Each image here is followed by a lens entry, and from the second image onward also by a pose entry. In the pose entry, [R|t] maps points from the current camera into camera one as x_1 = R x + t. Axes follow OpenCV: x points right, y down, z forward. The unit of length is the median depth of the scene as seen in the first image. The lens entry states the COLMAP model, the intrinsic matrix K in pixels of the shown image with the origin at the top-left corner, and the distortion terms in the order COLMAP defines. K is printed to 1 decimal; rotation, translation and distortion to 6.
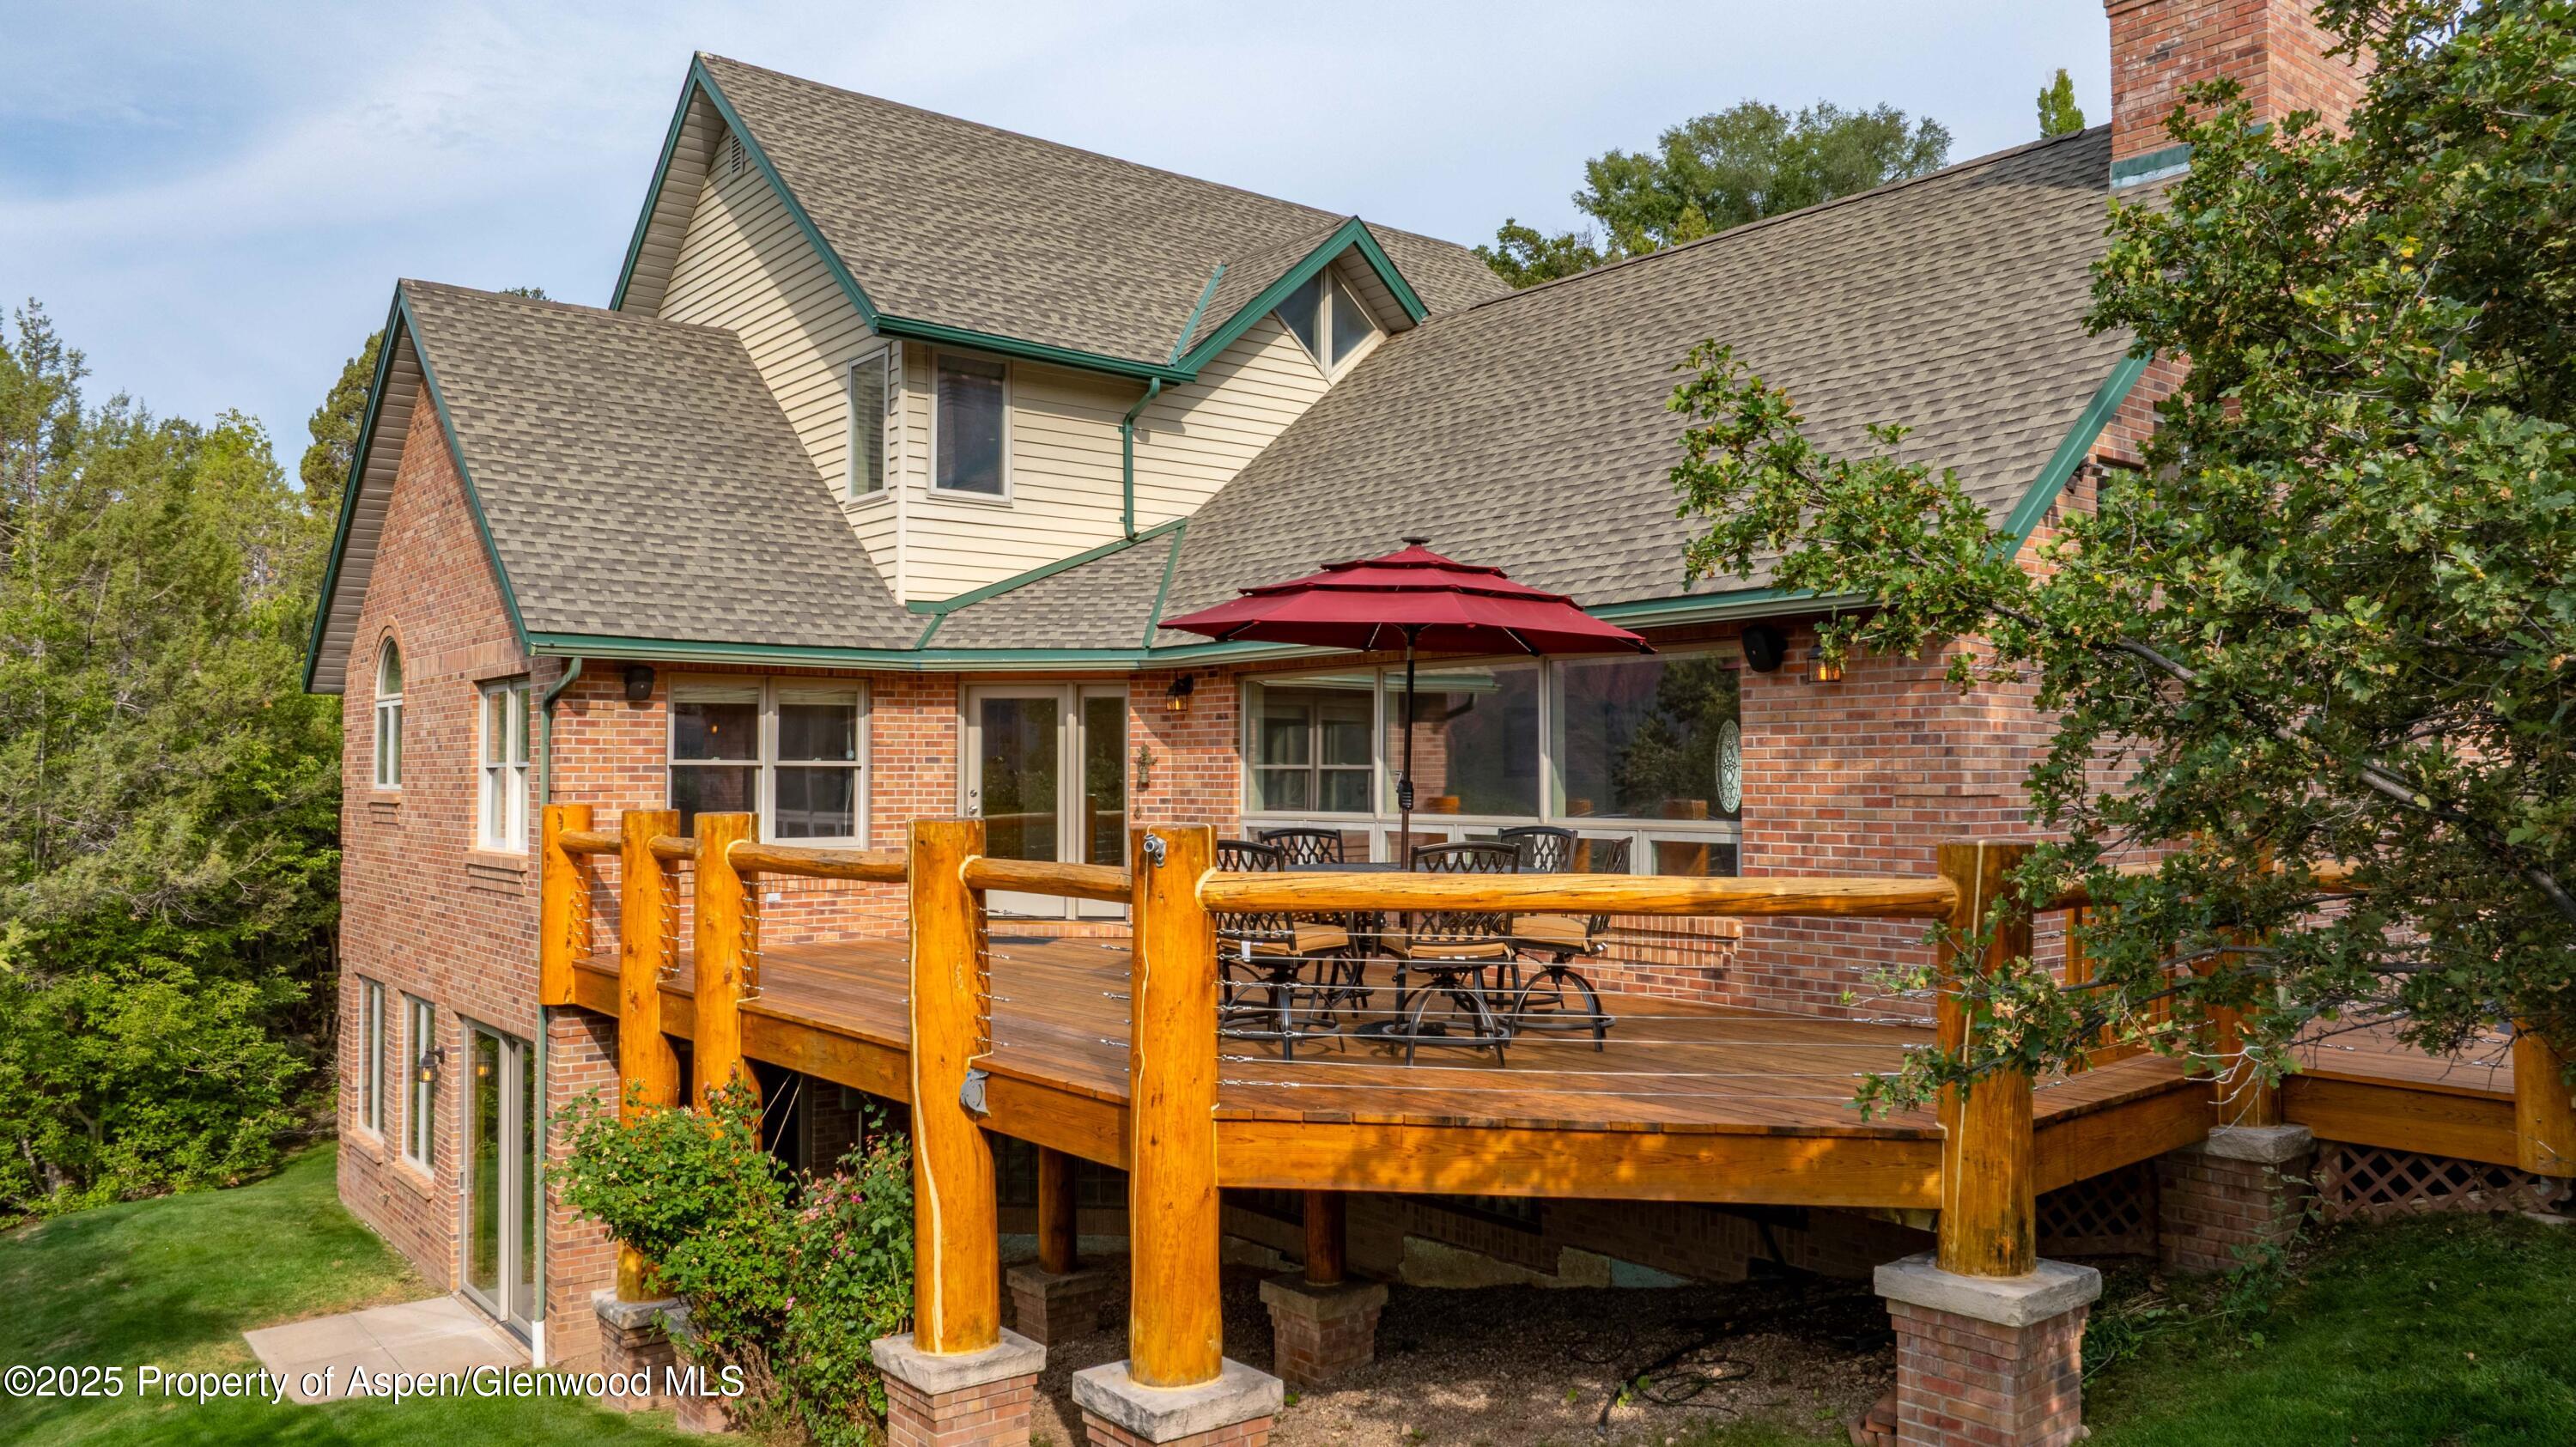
lens RADIAL K [[1783.1, 0, 1280.0], [0, 1783.1, 731.3], [0, 0, 1]] dist [-0.031114, -0.001068]
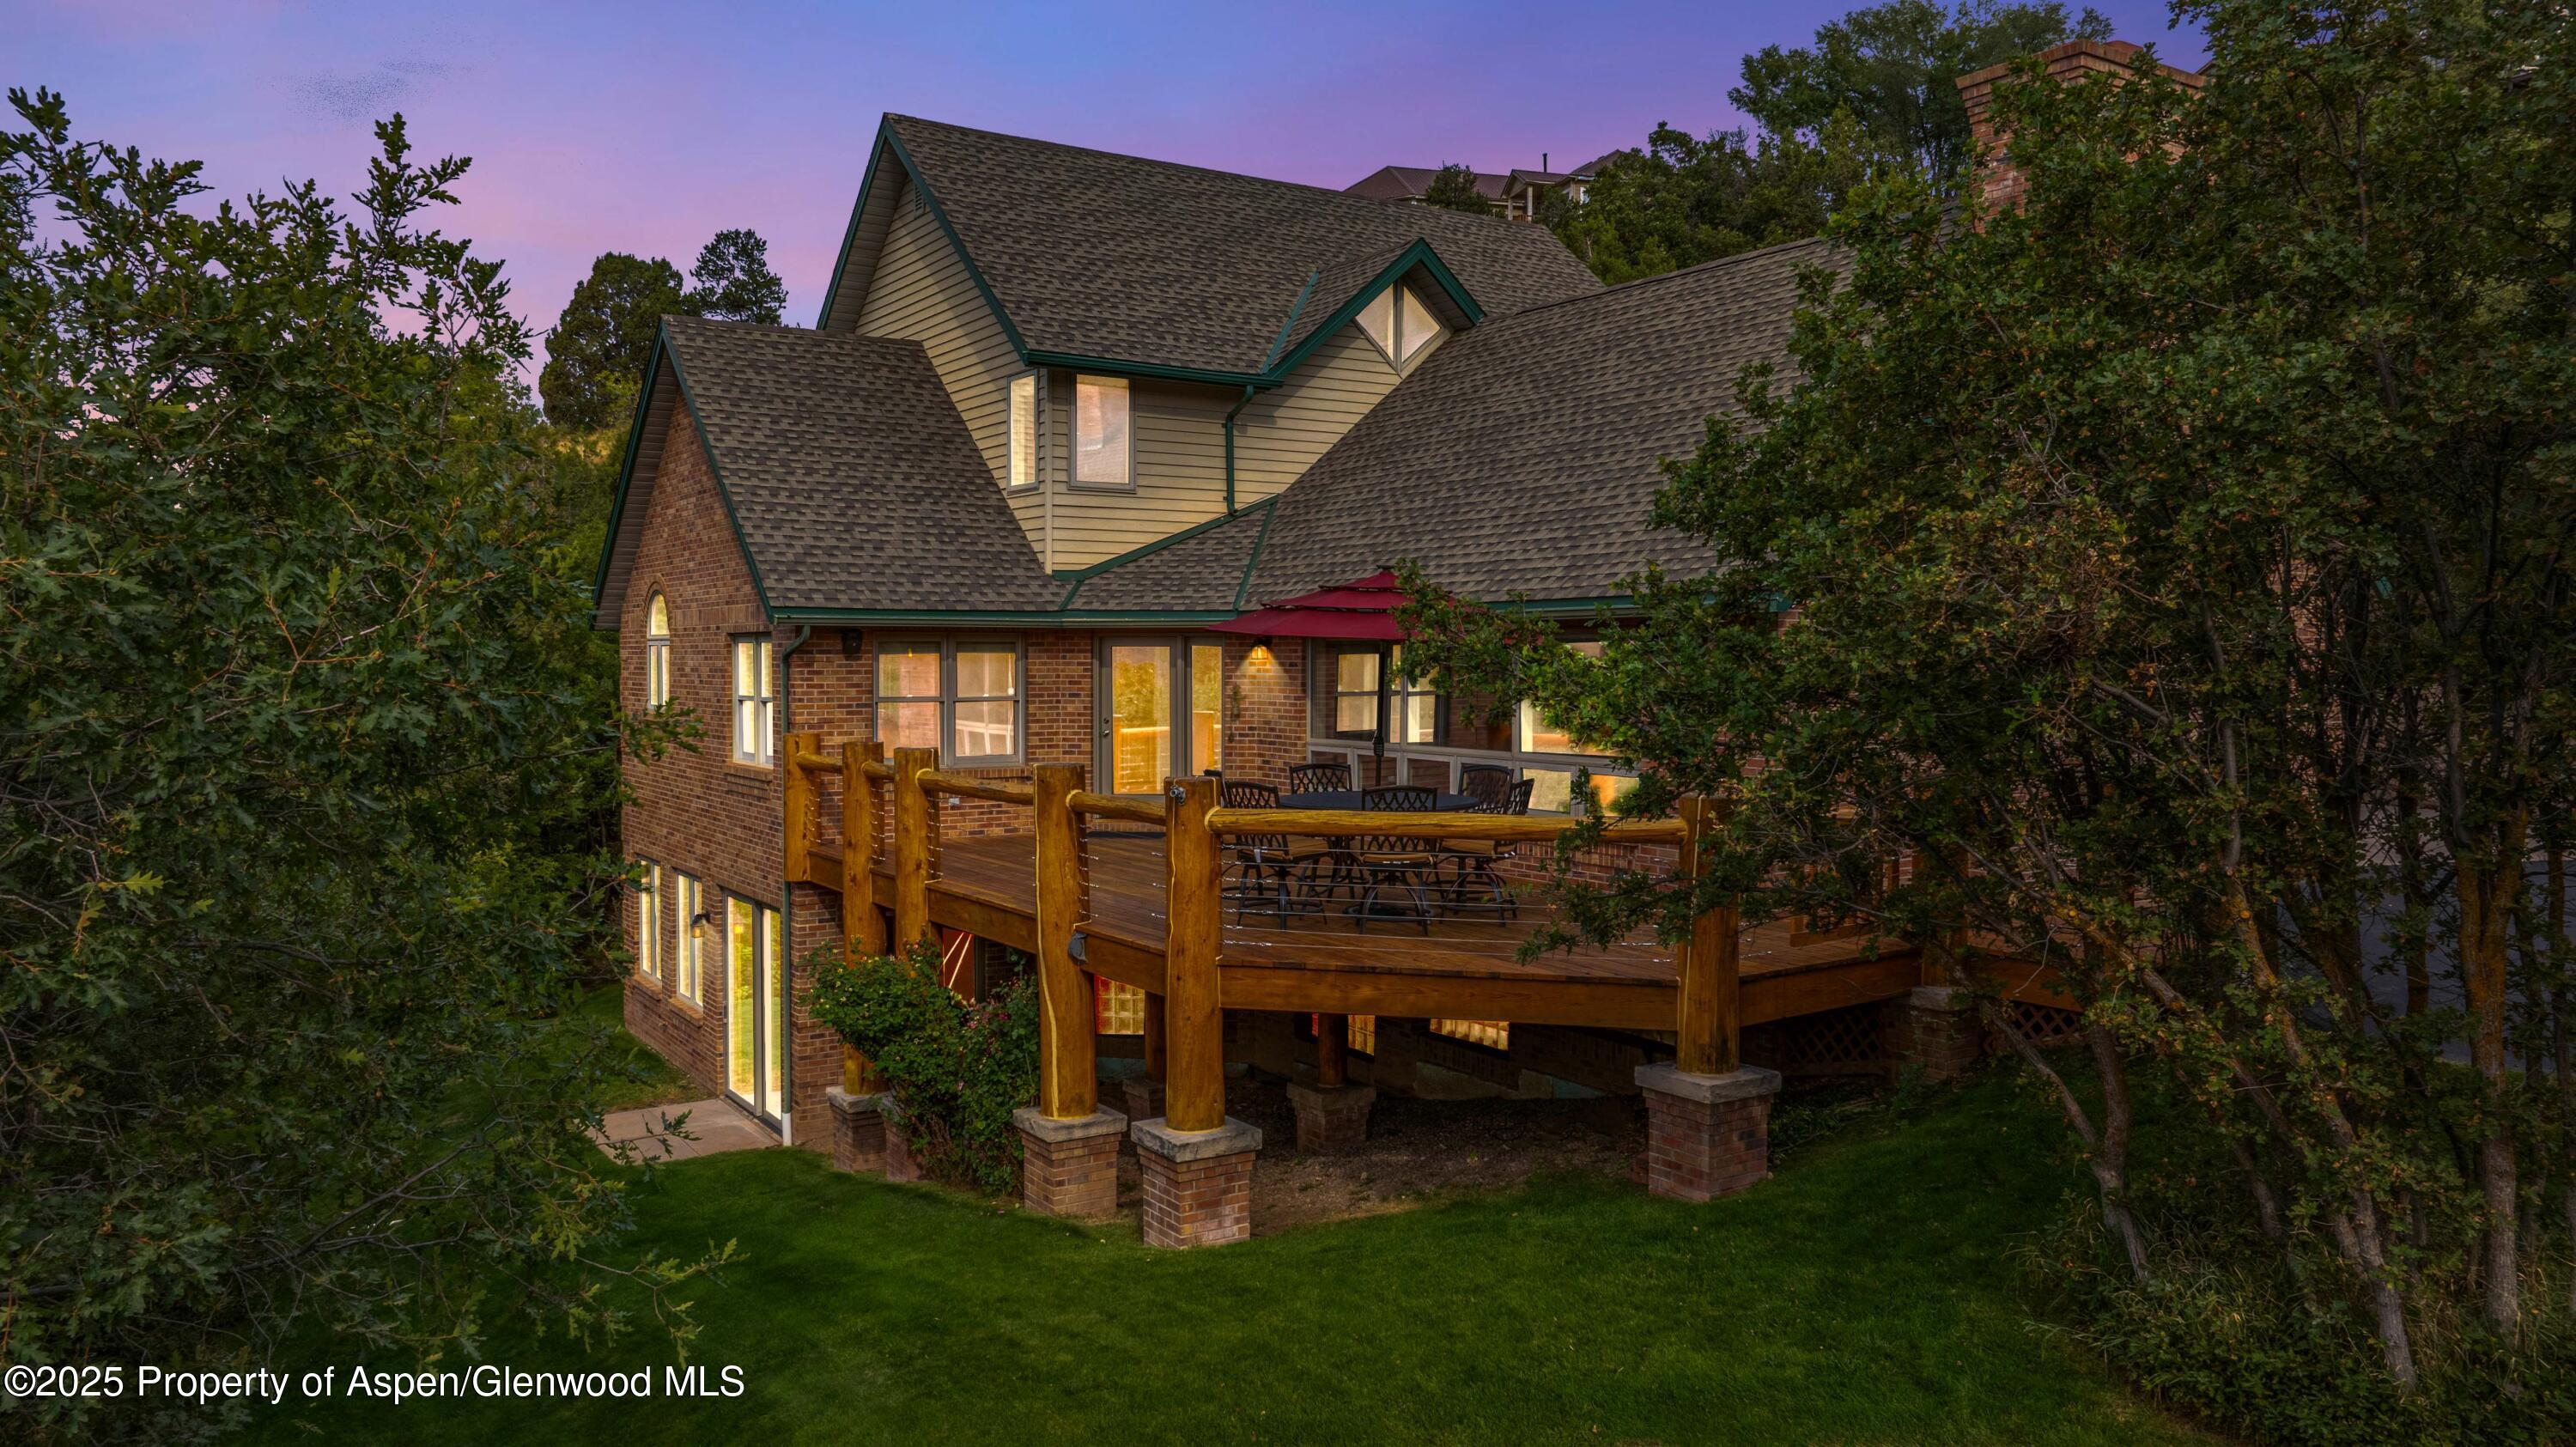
lens RADIAL K [[1783.1, 0, 1295.2], [0, 1783.1, 719.6], [0, 0, 1]] dist [-0.031114, -0.001068]
pose [[0.995234, 0.004528, -0.097414, 0.089575], [0.001773, 0.997916, 0.064508, -0.048923], [0.097503, -0.064374, 0.993151, -0.265380]]
